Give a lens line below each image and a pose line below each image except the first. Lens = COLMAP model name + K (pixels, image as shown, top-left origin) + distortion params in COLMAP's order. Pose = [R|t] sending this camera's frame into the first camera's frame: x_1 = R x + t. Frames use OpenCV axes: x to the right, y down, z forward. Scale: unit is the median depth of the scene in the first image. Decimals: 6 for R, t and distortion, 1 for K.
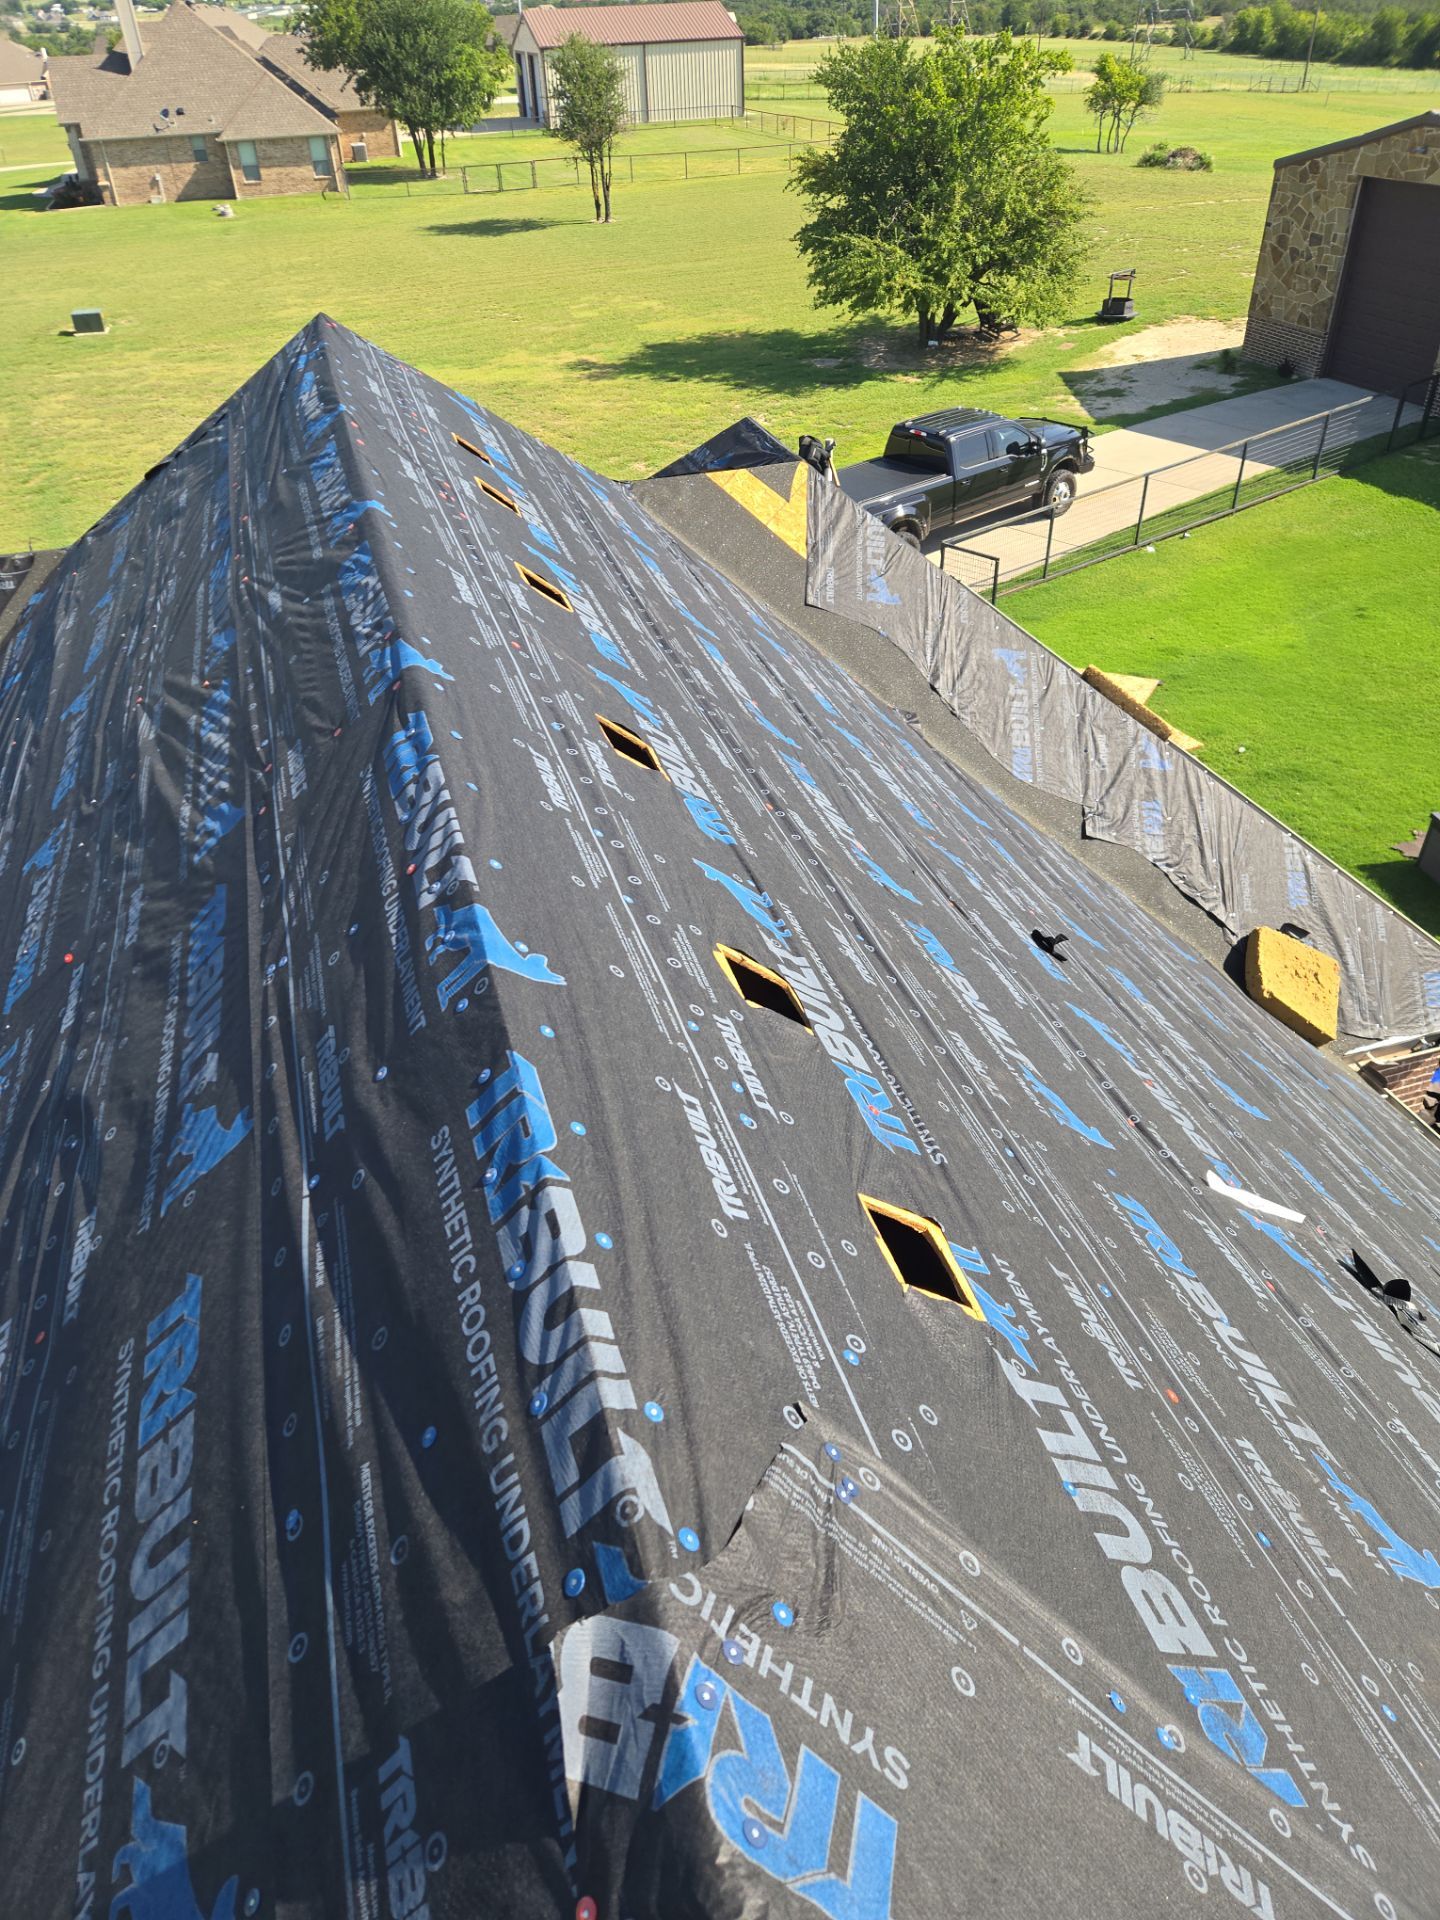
lens RADIAL K [[1318.6, 0, 720.0], [0, 1318.6, 960.0], [0, 0, 1]] dist [0.000323, -0.034950]
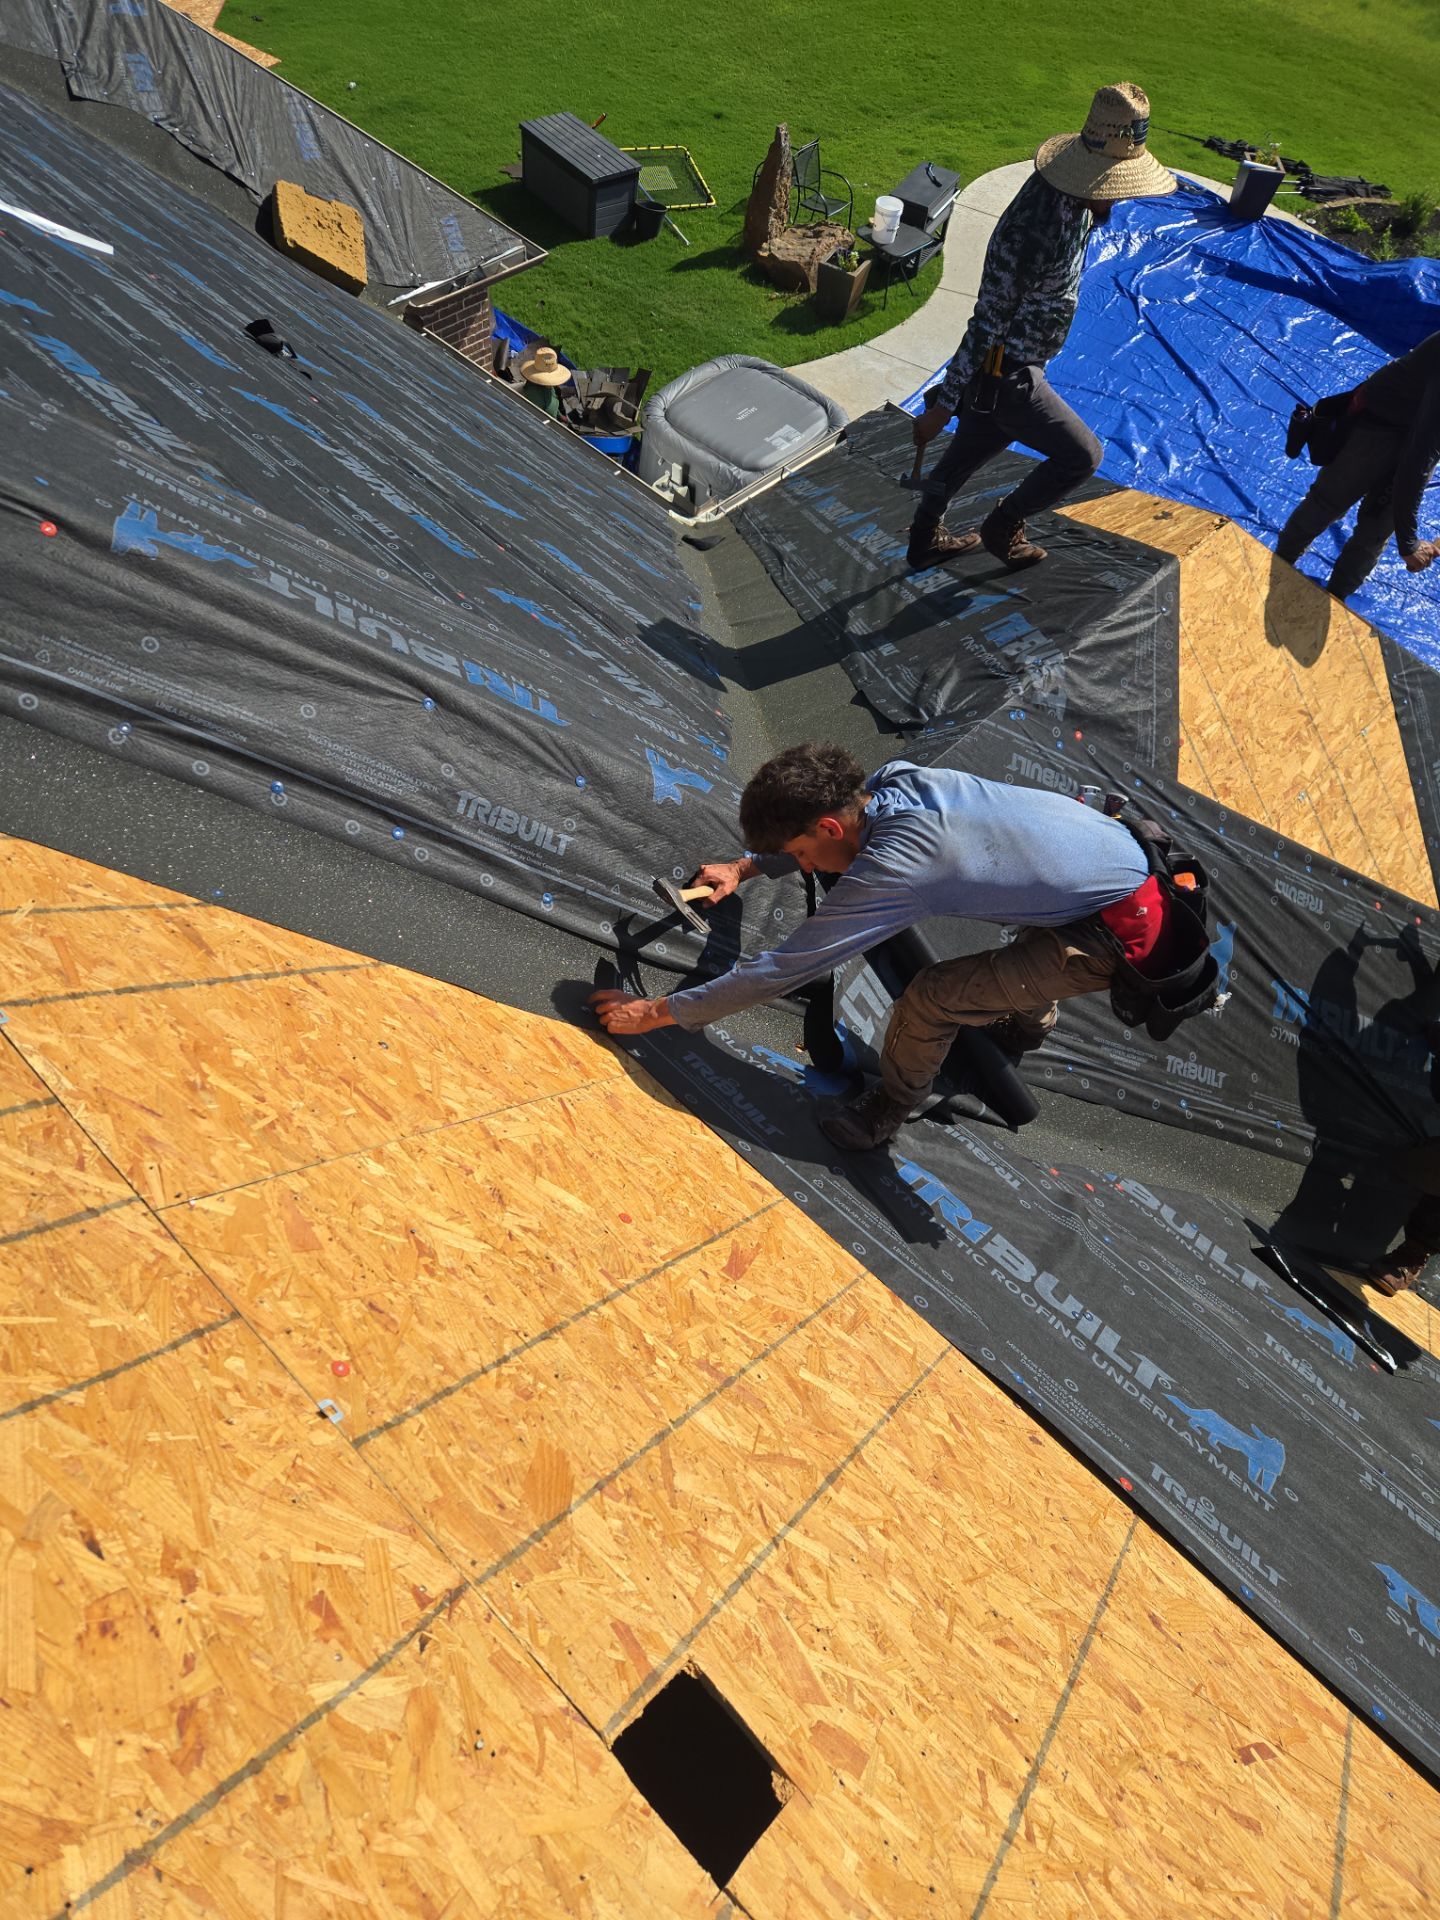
lens RADIAL K [[1318.6, 0, 720.0], [0, 1318.6, 960.0], [0, 0, 1]] dist [0.000323, -0.034950]
pose [[0.864964, -0.316226, 0.389665, 0.112967], [0.155757, 0.907304, 0.390563, 0.182502], [-0.477051, -0.277130, 0.834039, -0.202248]]
